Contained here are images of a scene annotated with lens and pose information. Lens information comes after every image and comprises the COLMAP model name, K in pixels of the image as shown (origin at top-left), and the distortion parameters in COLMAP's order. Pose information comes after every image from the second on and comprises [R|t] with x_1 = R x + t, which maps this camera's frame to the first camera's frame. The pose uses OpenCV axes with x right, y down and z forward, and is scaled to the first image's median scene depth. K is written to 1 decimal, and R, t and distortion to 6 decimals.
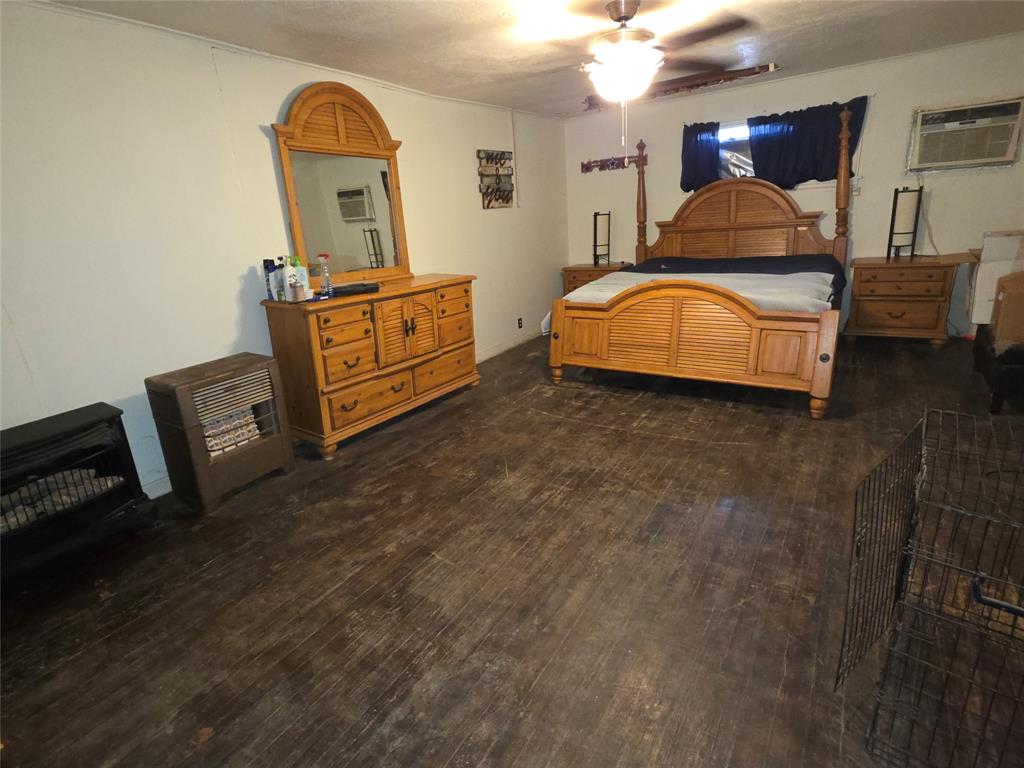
lens RADIAL K [[519.6, 0, 516.1], [0, 519.6, 375.1], [0, 0, 1]] dist [0.003357, -0.000457]
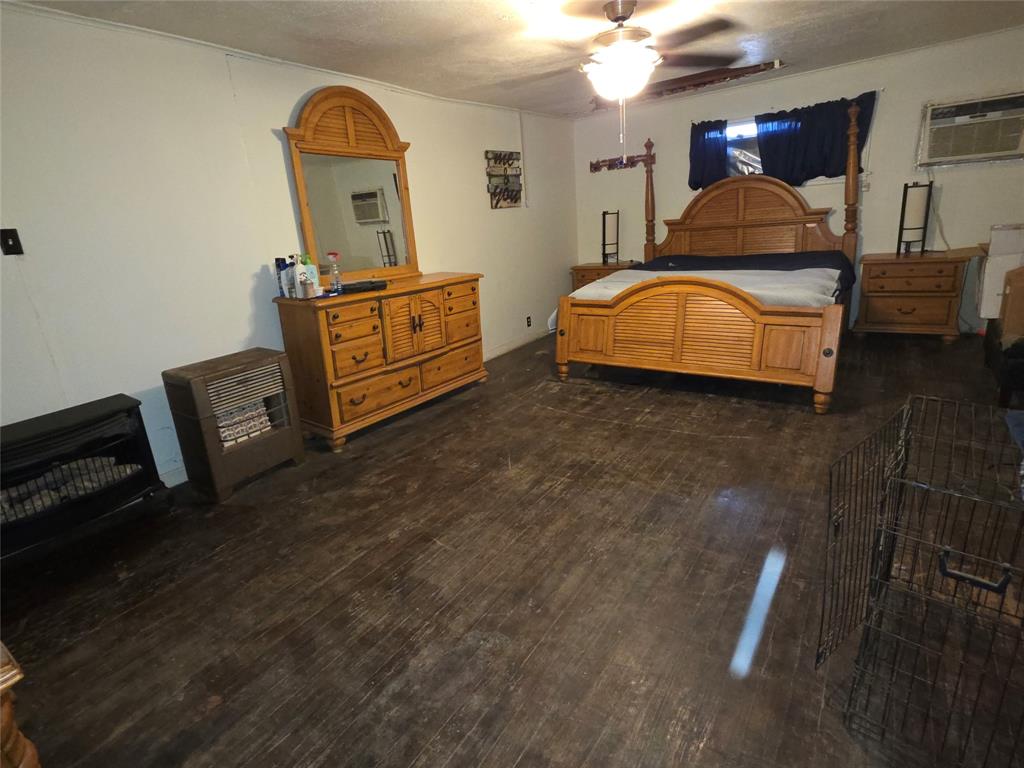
lens RADIAL K [[519.6, 0, 516.1], [0, 519.6, 375.1], [0, 0, 1]] dist [0.003357, -0.000457]
pose [[0.999543, -0.000507, -0.030240, 0.022781], [0.000395, 0.999993, -0.003718, 0.013633], [0.030242, 0.003704, 0.999536, -0.018675]]
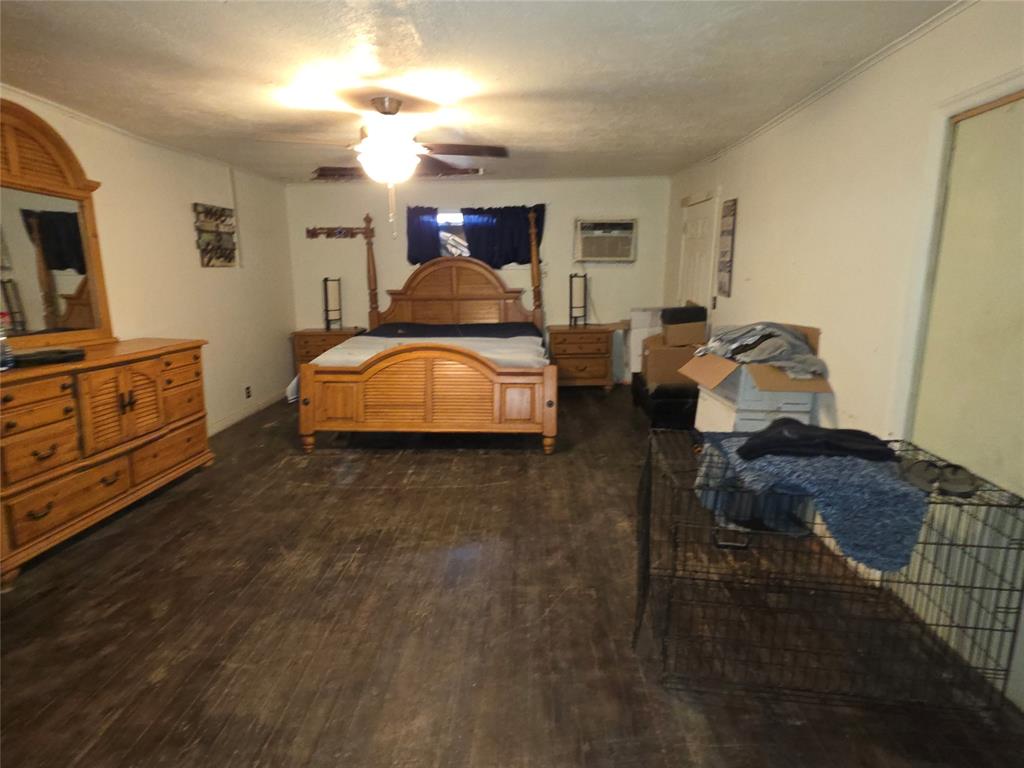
lens RADIAL K [[519.6, 0, 516.1], [0, 519.6, 375.1], [0, 0, 1]] dist [0.003357, -0.000457]
pose [[0.849775, -0.040131, 0.525616, -0.121645], [0.104928, 0.990022, -0.094052, 0.007179], [-0.516598, 0.135075, 0.845507, -0.013423]]
